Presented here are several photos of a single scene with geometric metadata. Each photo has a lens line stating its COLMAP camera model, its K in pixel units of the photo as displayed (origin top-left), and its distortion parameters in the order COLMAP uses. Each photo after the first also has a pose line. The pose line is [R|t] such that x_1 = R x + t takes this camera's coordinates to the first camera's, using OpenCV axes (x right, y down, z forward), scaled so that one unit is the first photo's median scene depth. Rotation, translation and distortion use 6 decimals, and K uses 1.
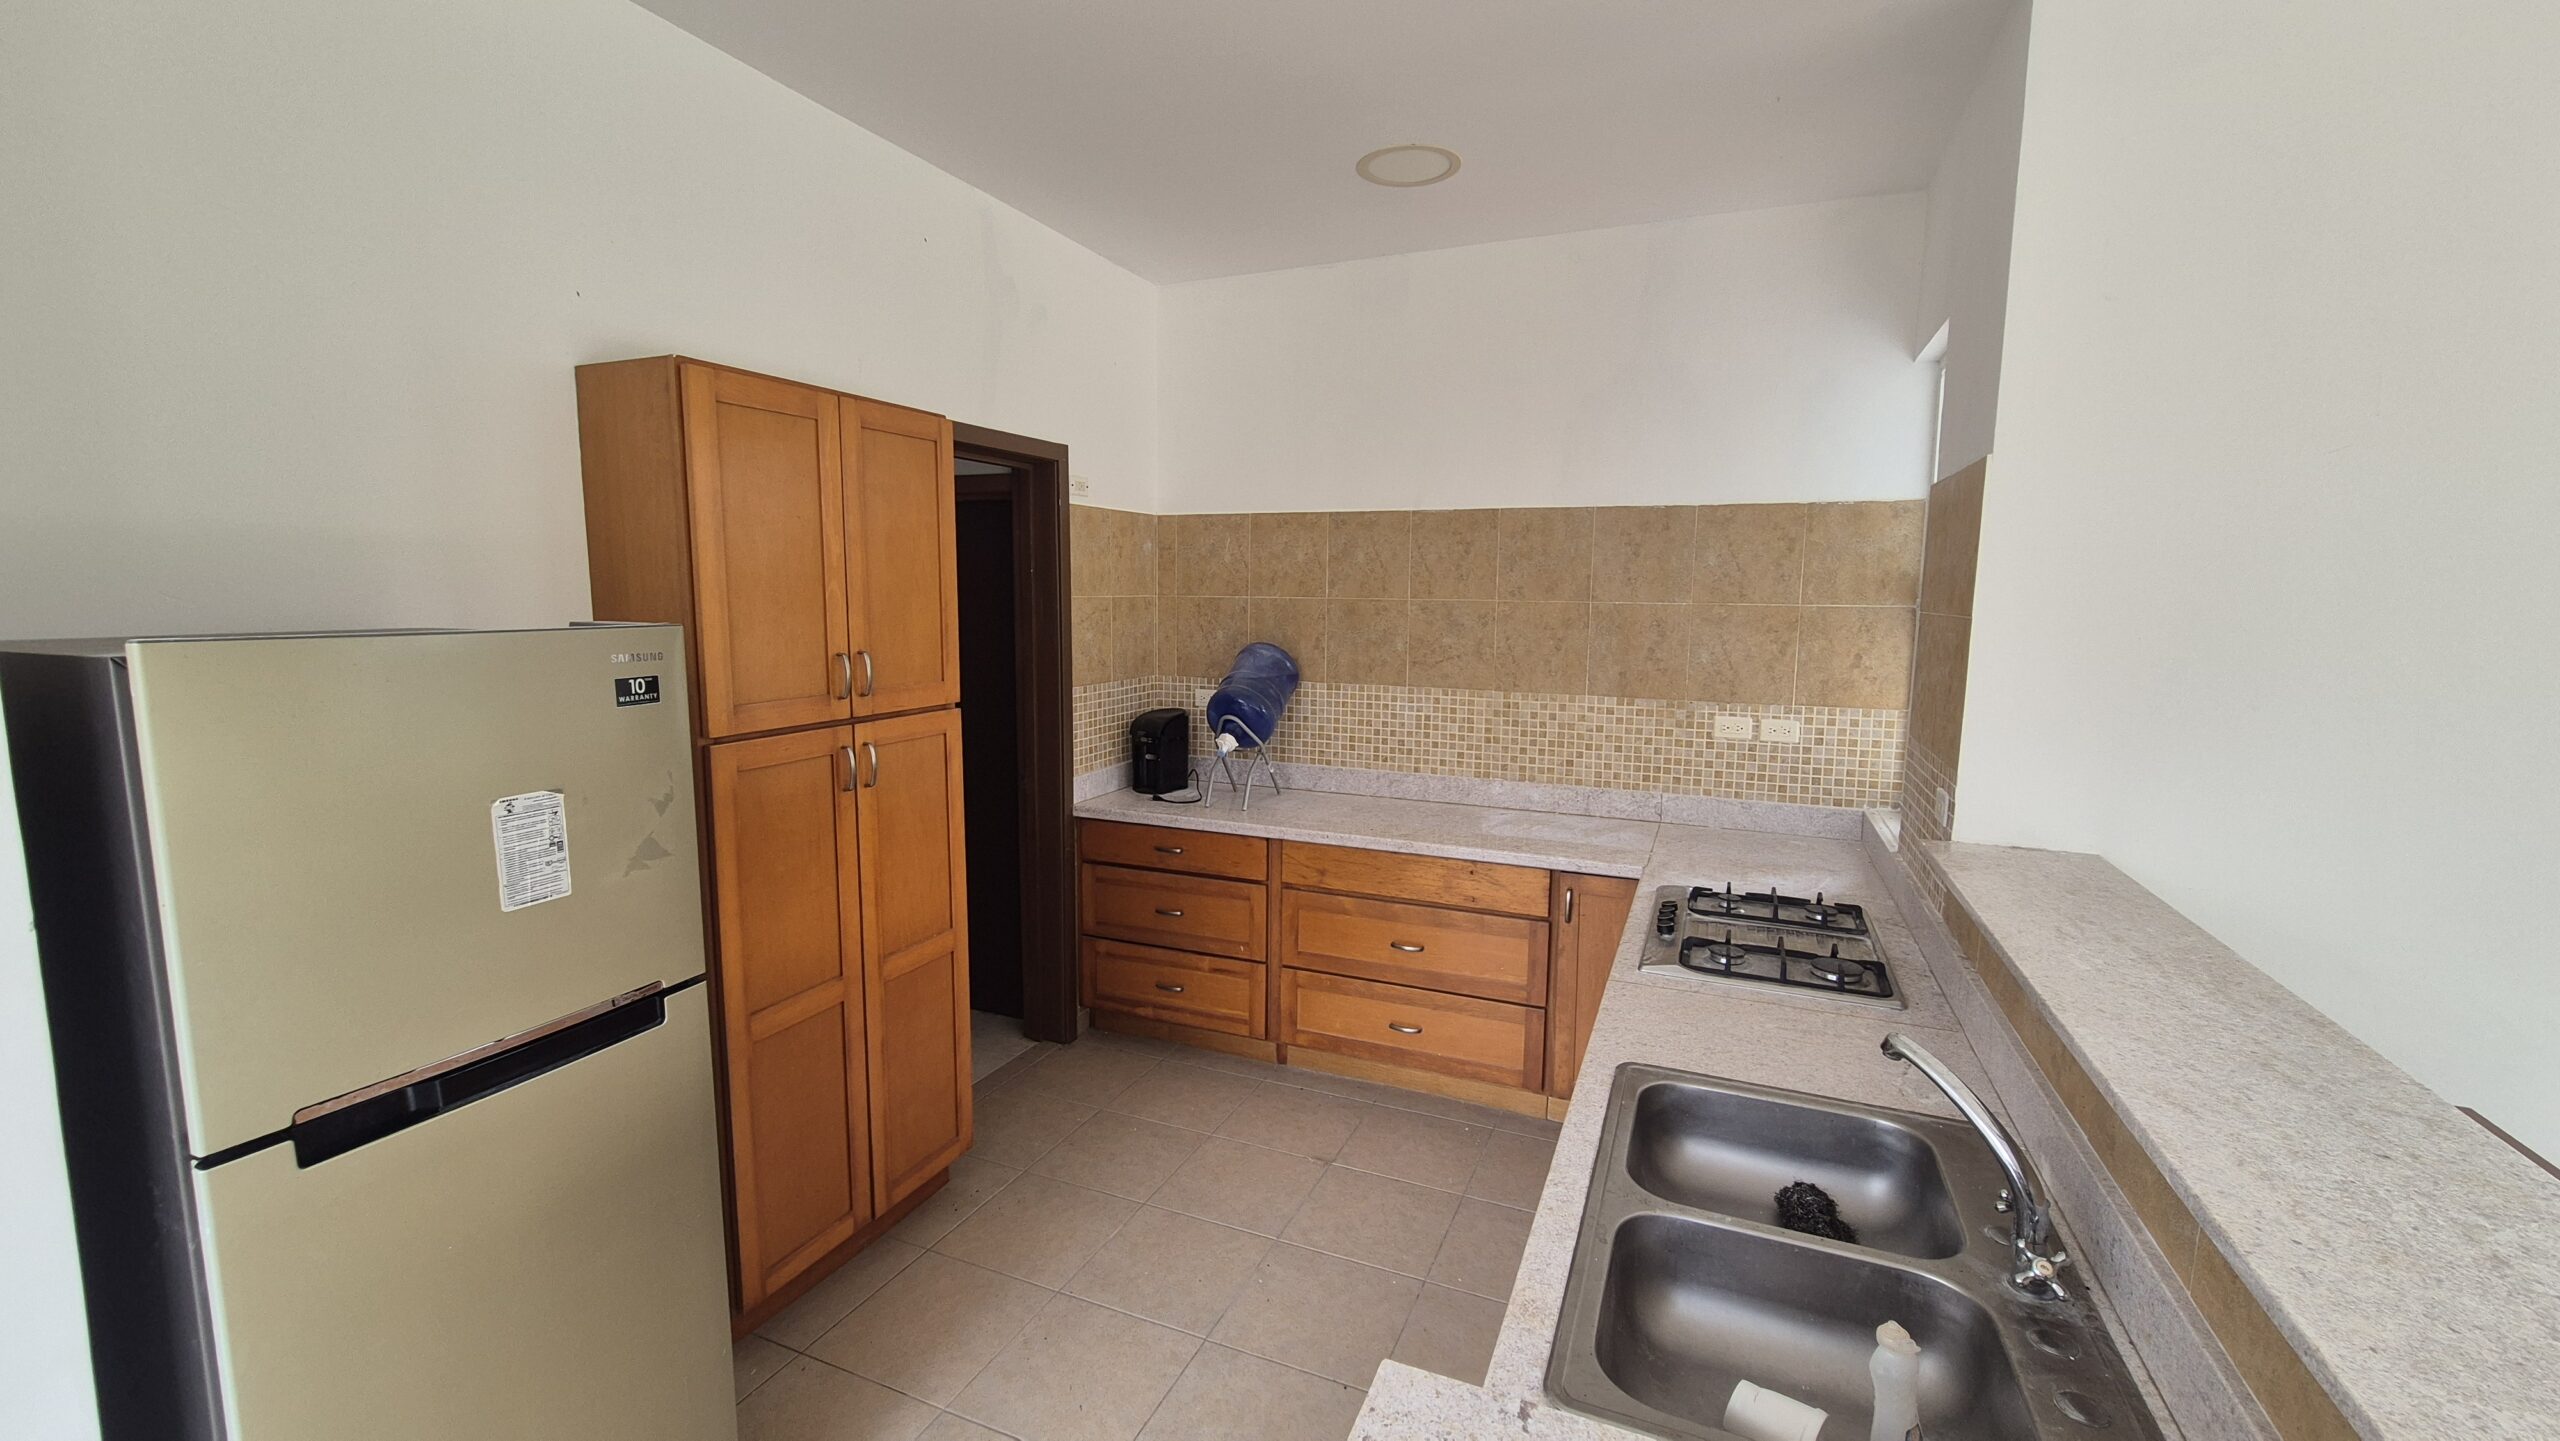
lens RADIAL K [[1045.6, 0, 1290.8], [0, 1045.6, 719.6], [0, 0, 1]] dist [0.001696, 0.000681]
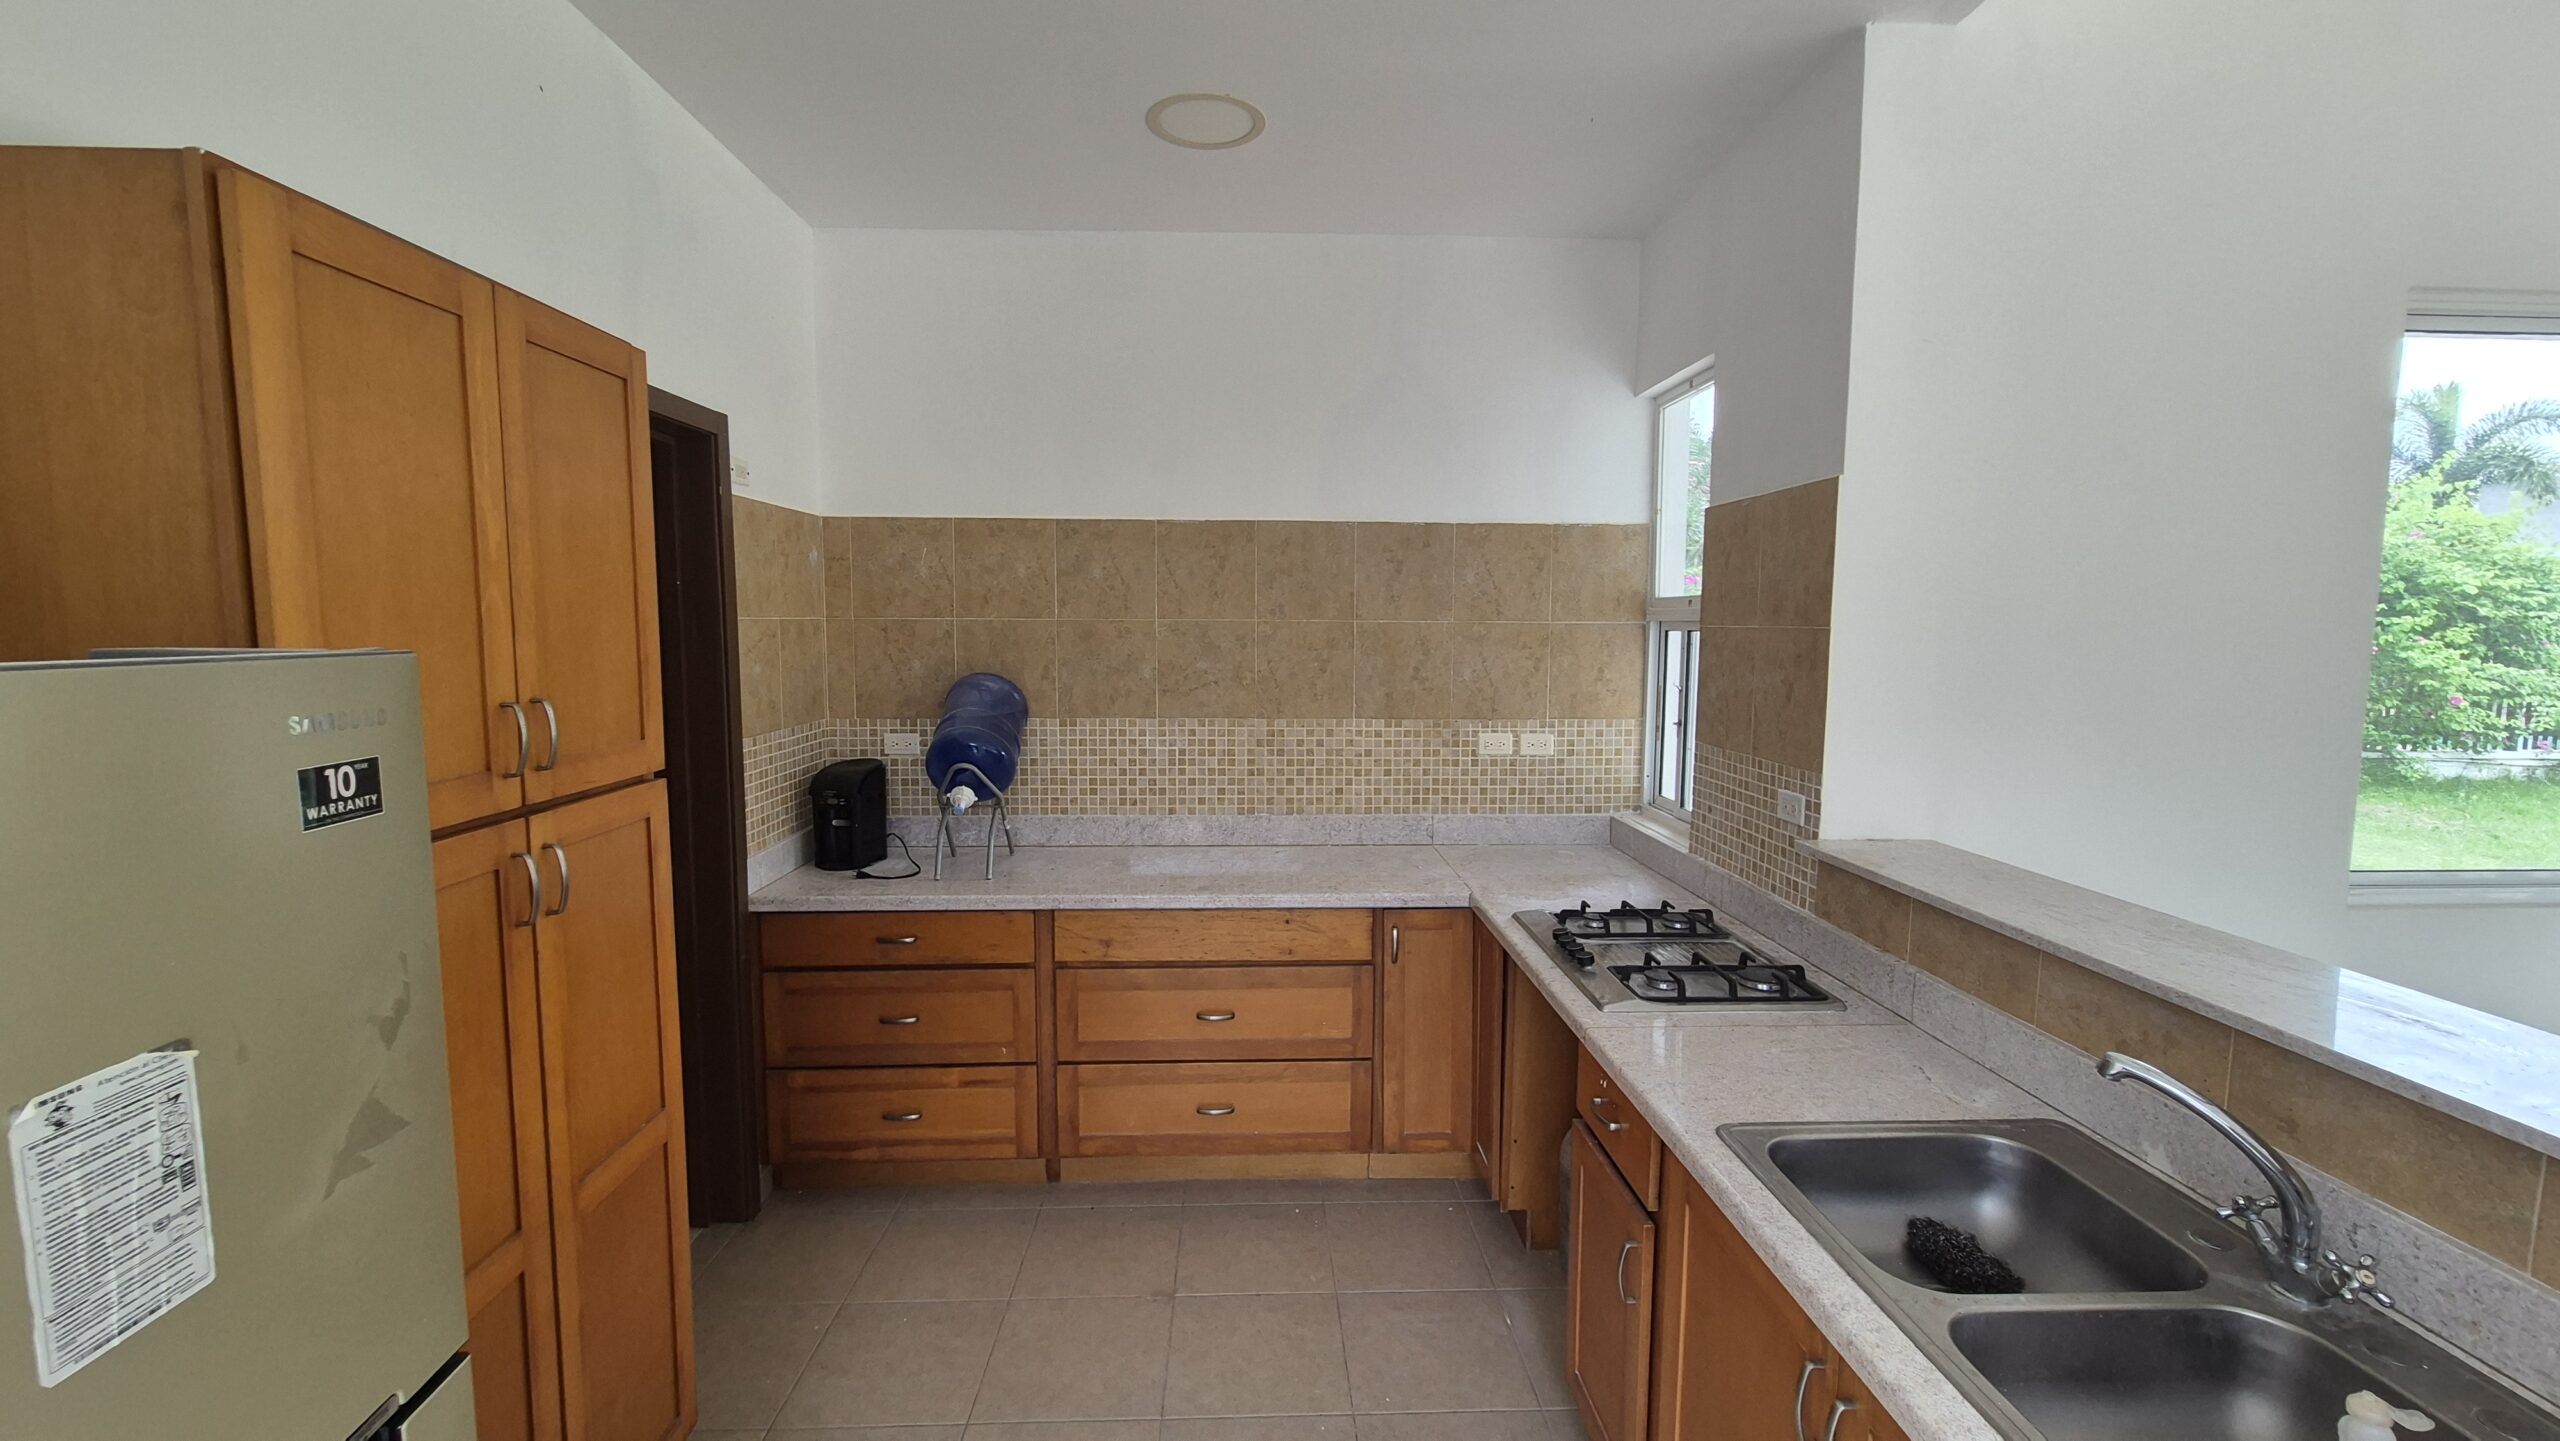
lens RADIAL K [[1045.6, 0, 1275.9], [0, 1045.6, 718.7], [0, 0, 1]] dist [0.001696, 0.000681]
pose [[0.903876, -0.045341, 0.425384, -0.205002], [0.057500, 0.998221, -0.015779, -0.013390], [-0.423912, 0.038722, 0.904875, 0.183746]]
